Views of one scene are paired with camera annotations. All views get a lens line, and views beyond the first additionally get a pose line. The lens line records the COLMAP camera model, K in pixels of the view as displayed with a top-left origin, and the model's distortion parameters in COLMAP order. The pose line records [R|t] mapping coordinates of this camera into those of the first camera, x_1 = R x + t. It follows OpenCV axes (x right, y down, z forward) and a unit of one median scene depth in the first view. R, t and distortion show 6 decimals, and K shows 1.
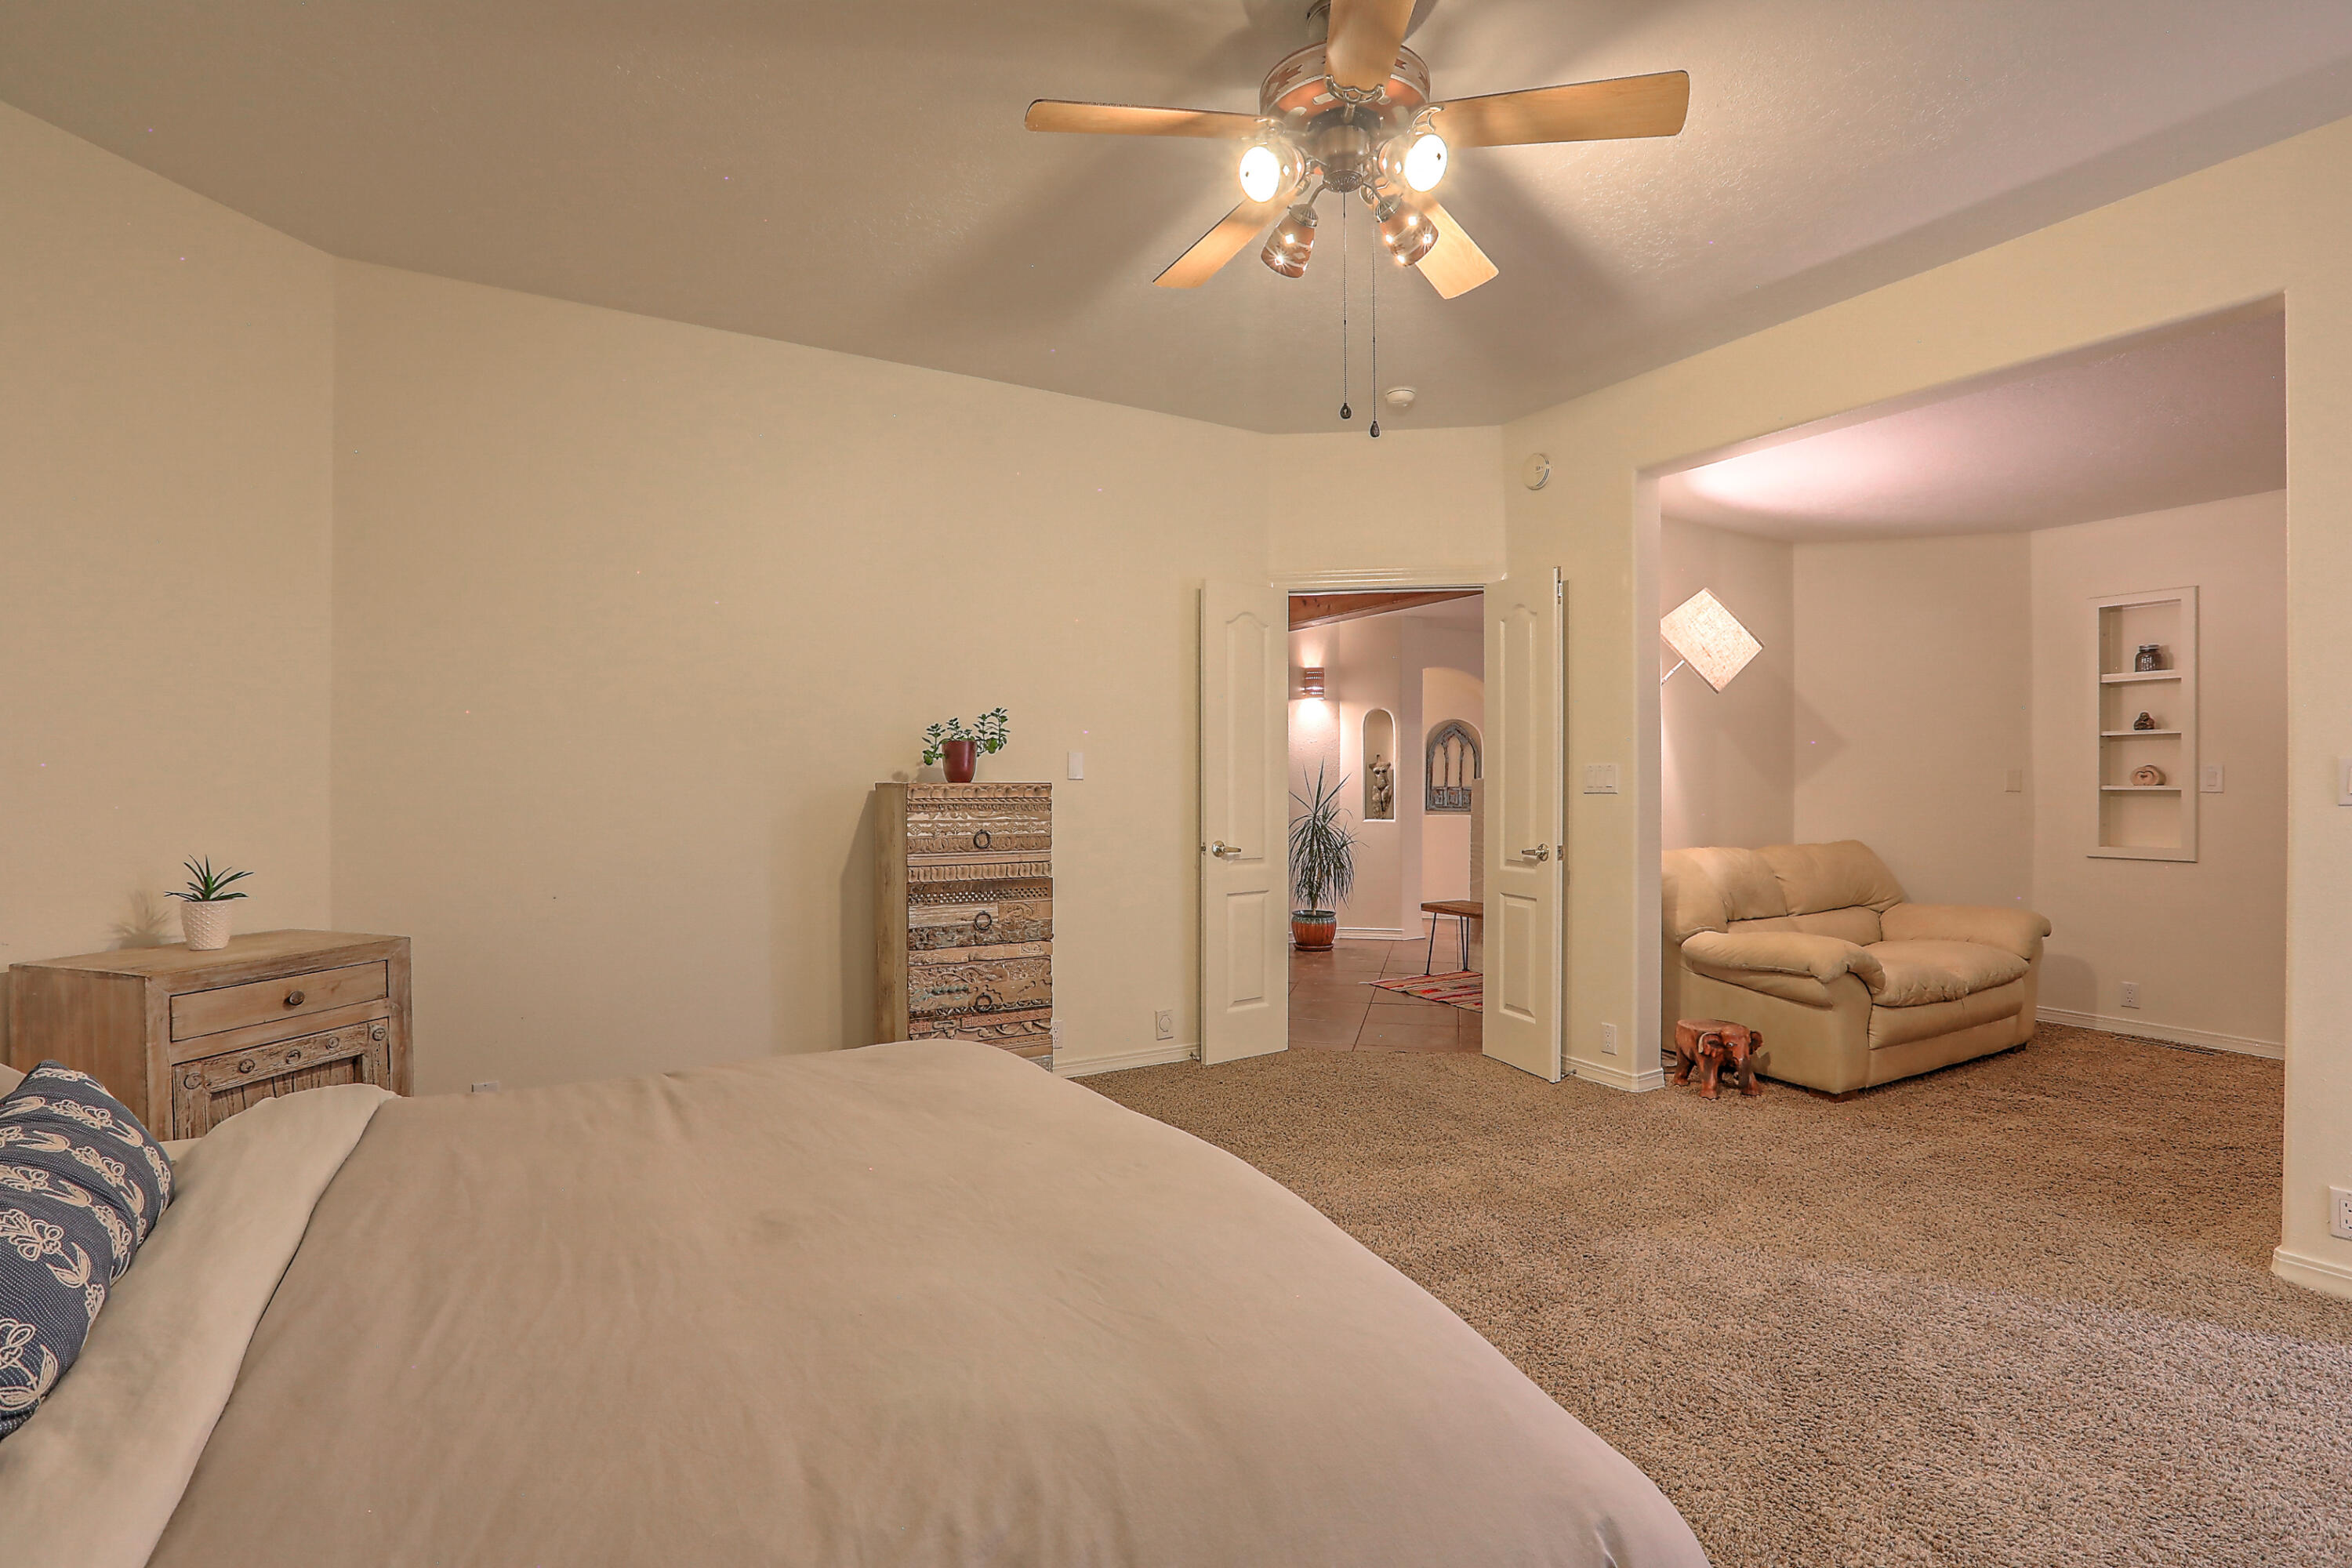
lens RADIAL K [[1076.0, 0, 1183.2], [0, 1076.0, 784.8], [0, 0, 1]] dist [-0.059650, 0.025142]
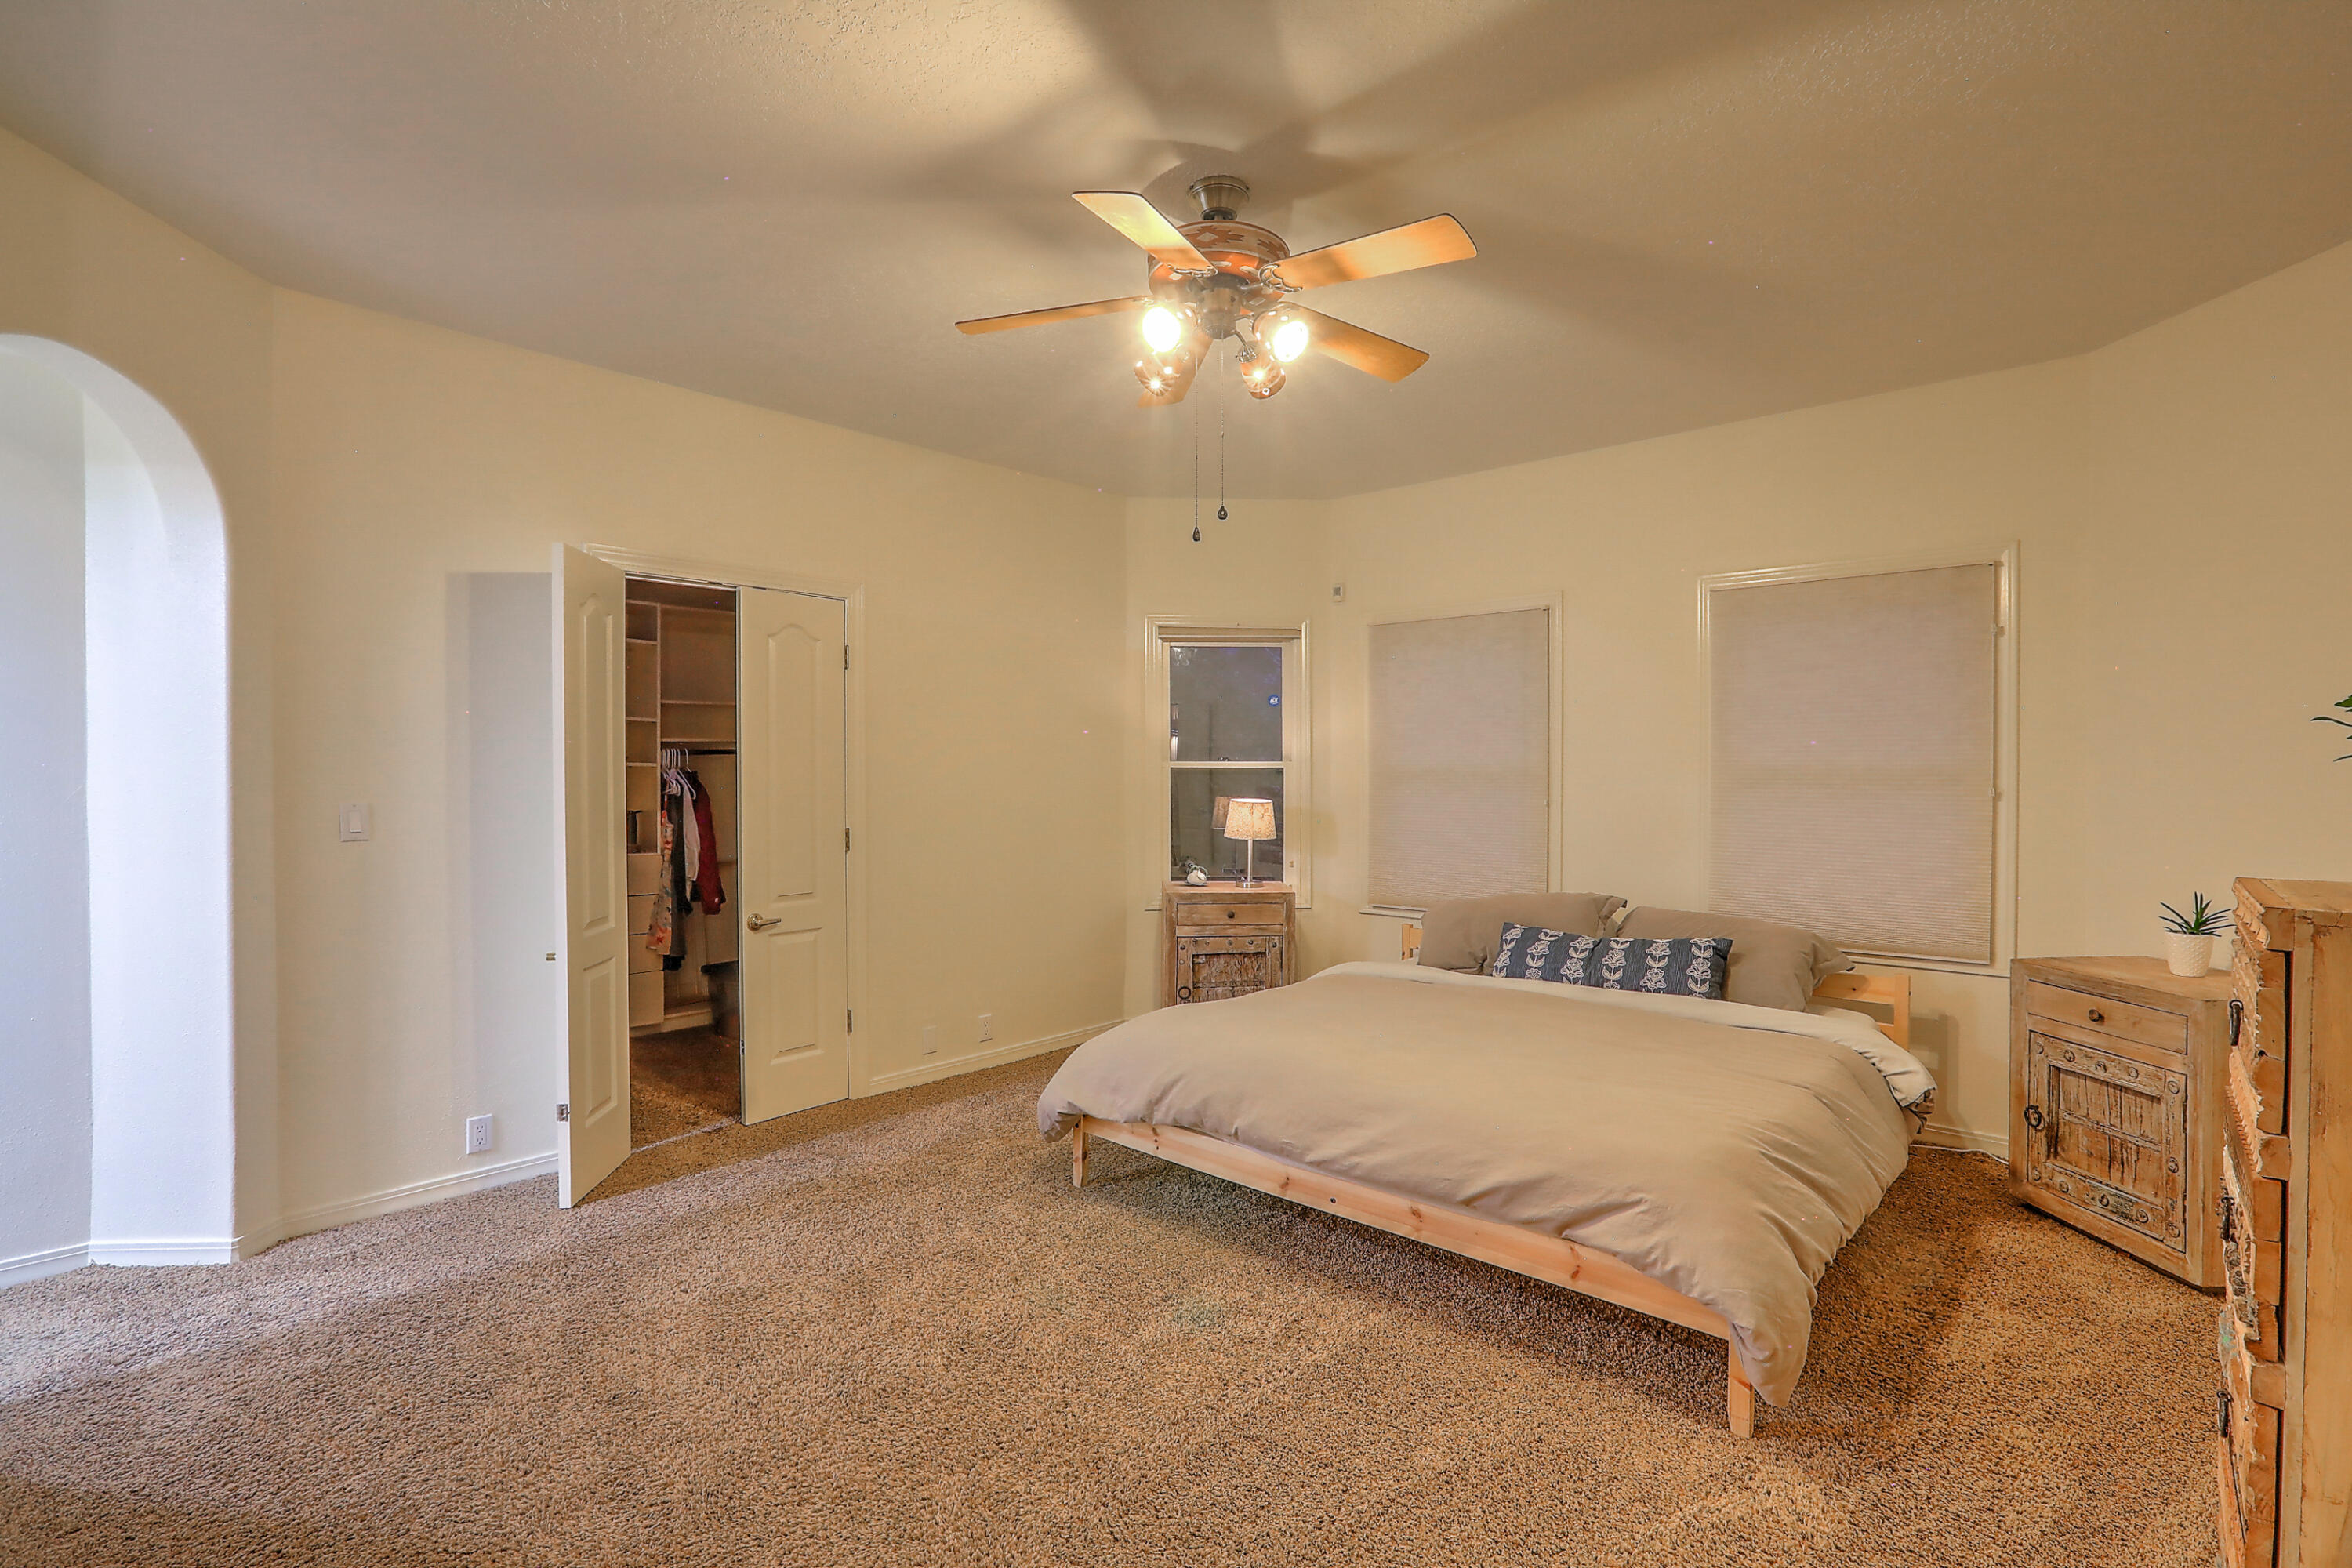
lens RADIAL K [[1076.0, 0, 1183.2], [0, 1076.0, 784.8], [0, 0, 1]] dist [-0.059650, 0.025142]
pose [[-0.956656, 0.000961, -0.291218, 0.322664], [-0.003735, 0.999872, 0.015570, -0.046971], [0.291196, 0.015983, -0.956530, 1.273121]]
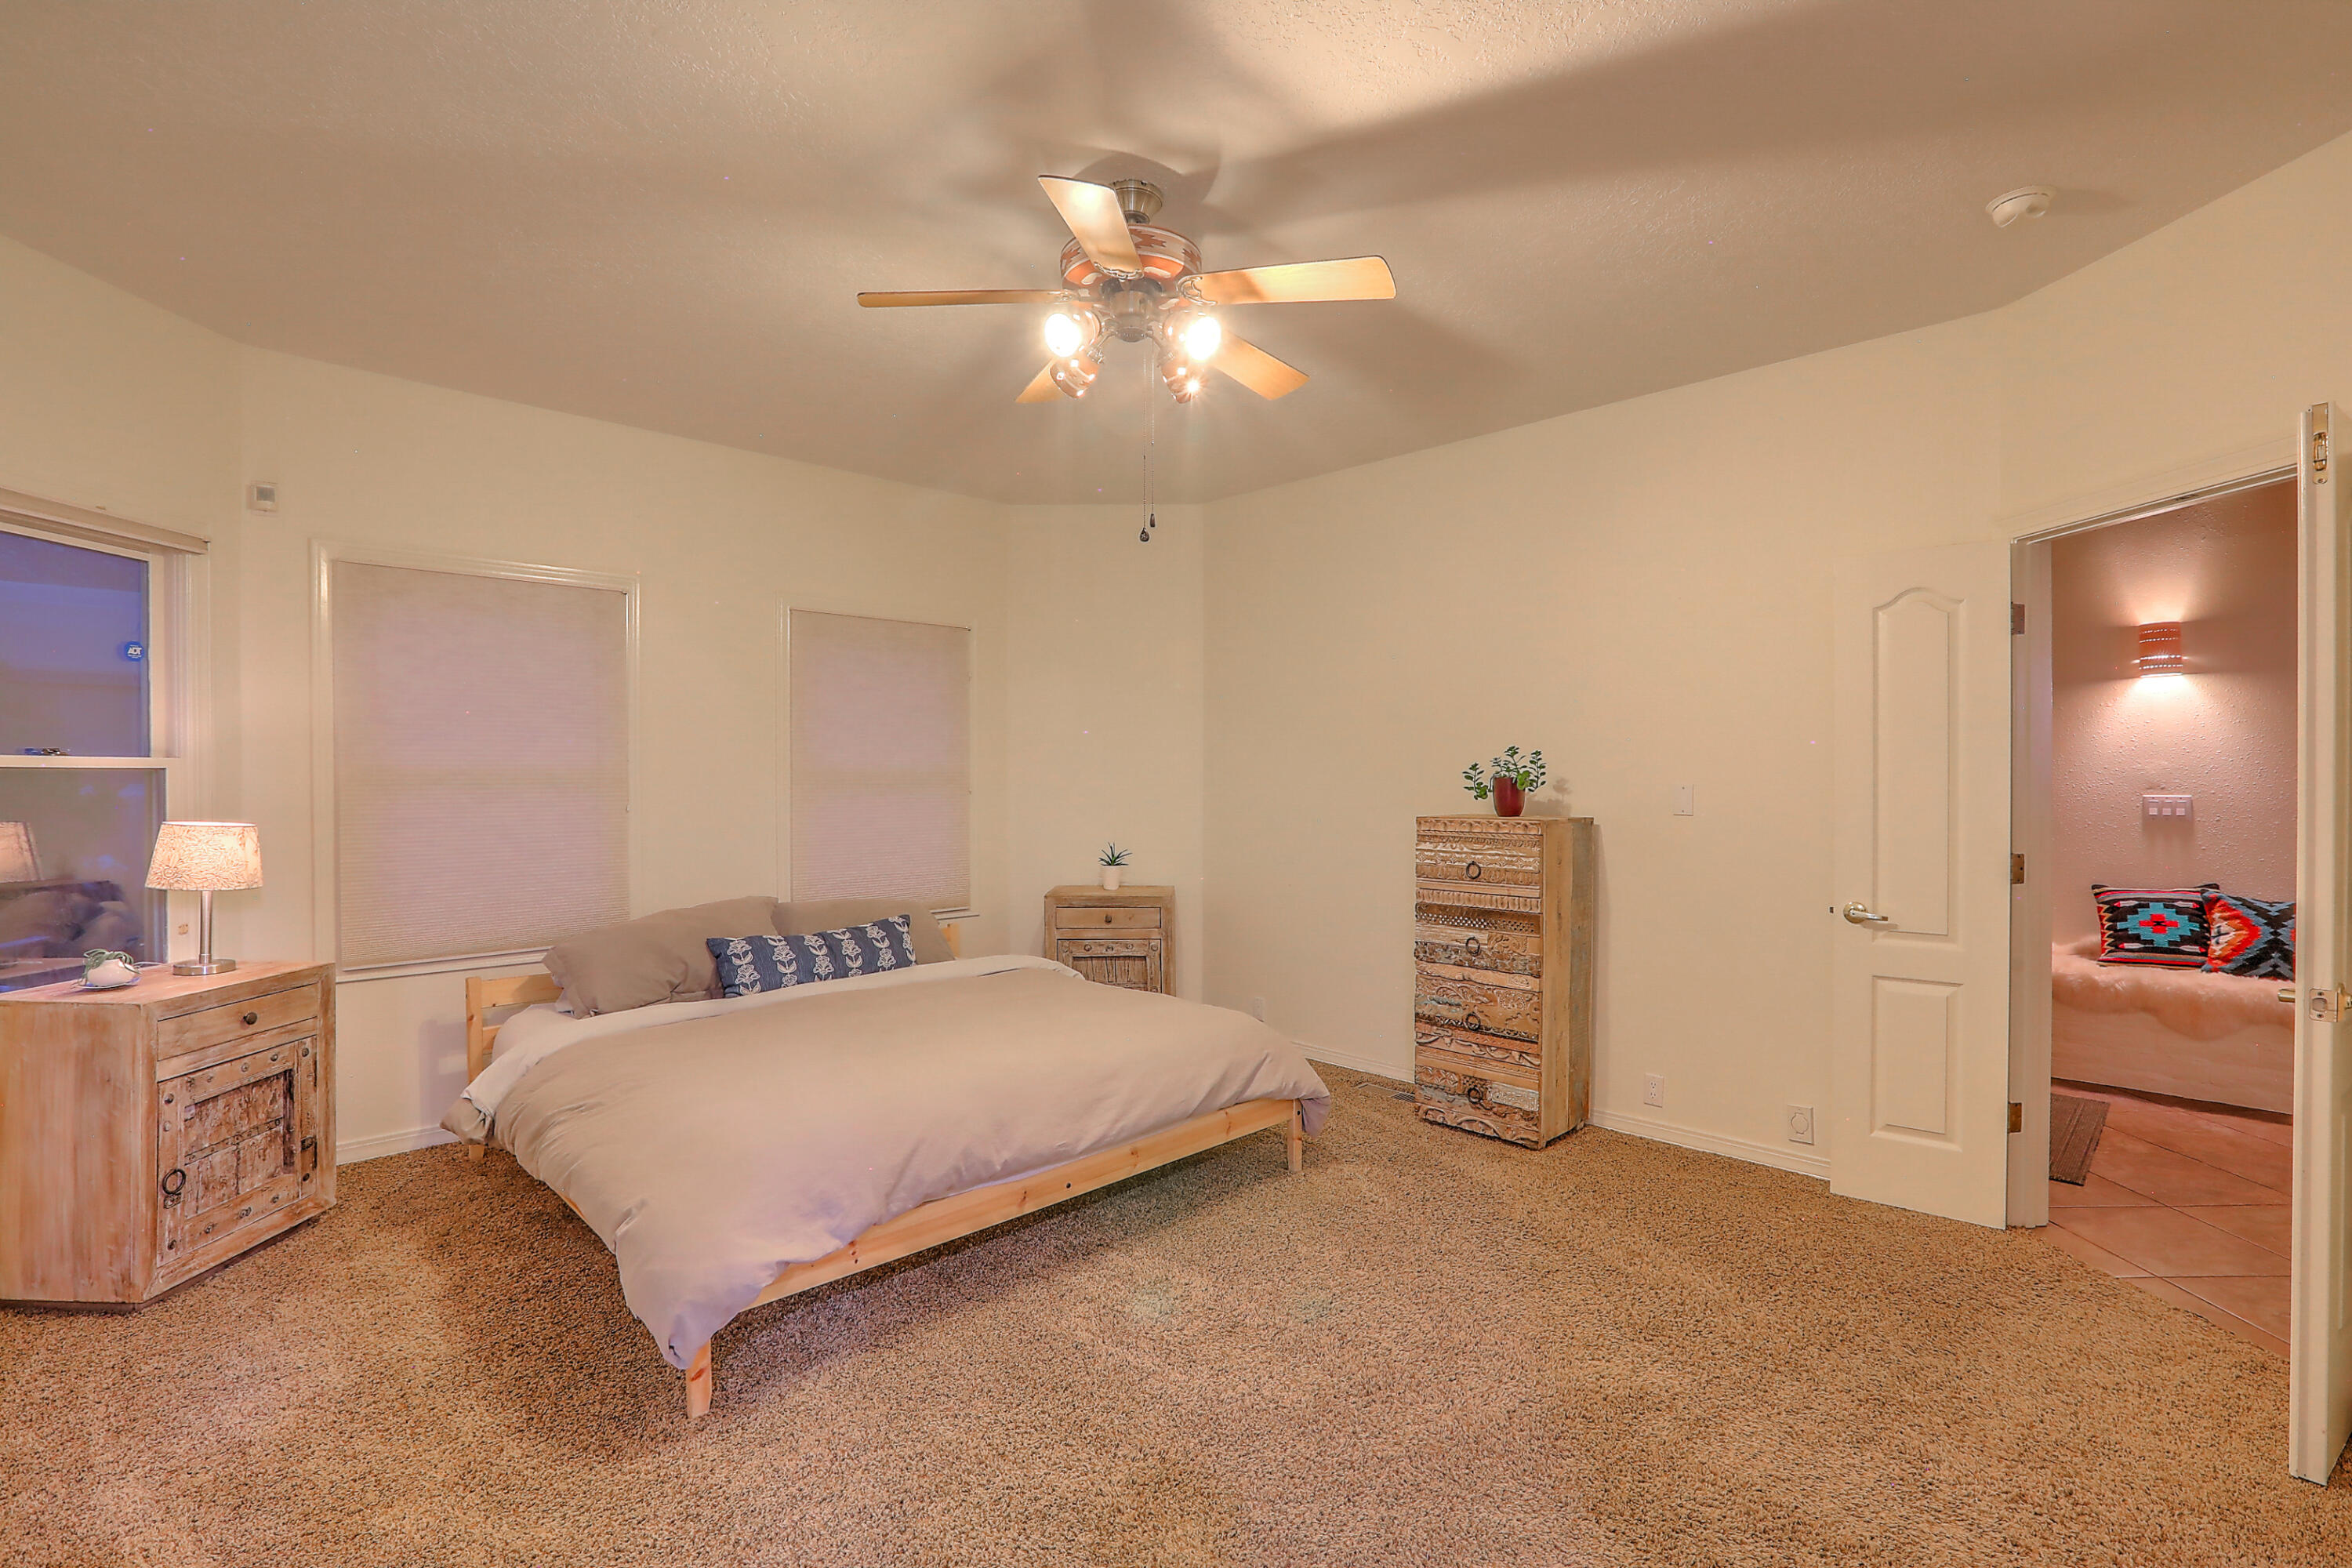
lens RADIAL K [[1076.0, 0, 1183.2], [0, 1076.0, 784.8], [0, 0, 1]] dist [-0.059650, 0.025142]
pose [[0.238797, 0.007123, -0.971043, 0.793573], [-0.002485, 0.999974, 0.006724, -0.041782], [0.971066, 0.000808, 0.238808, 0.461659]]
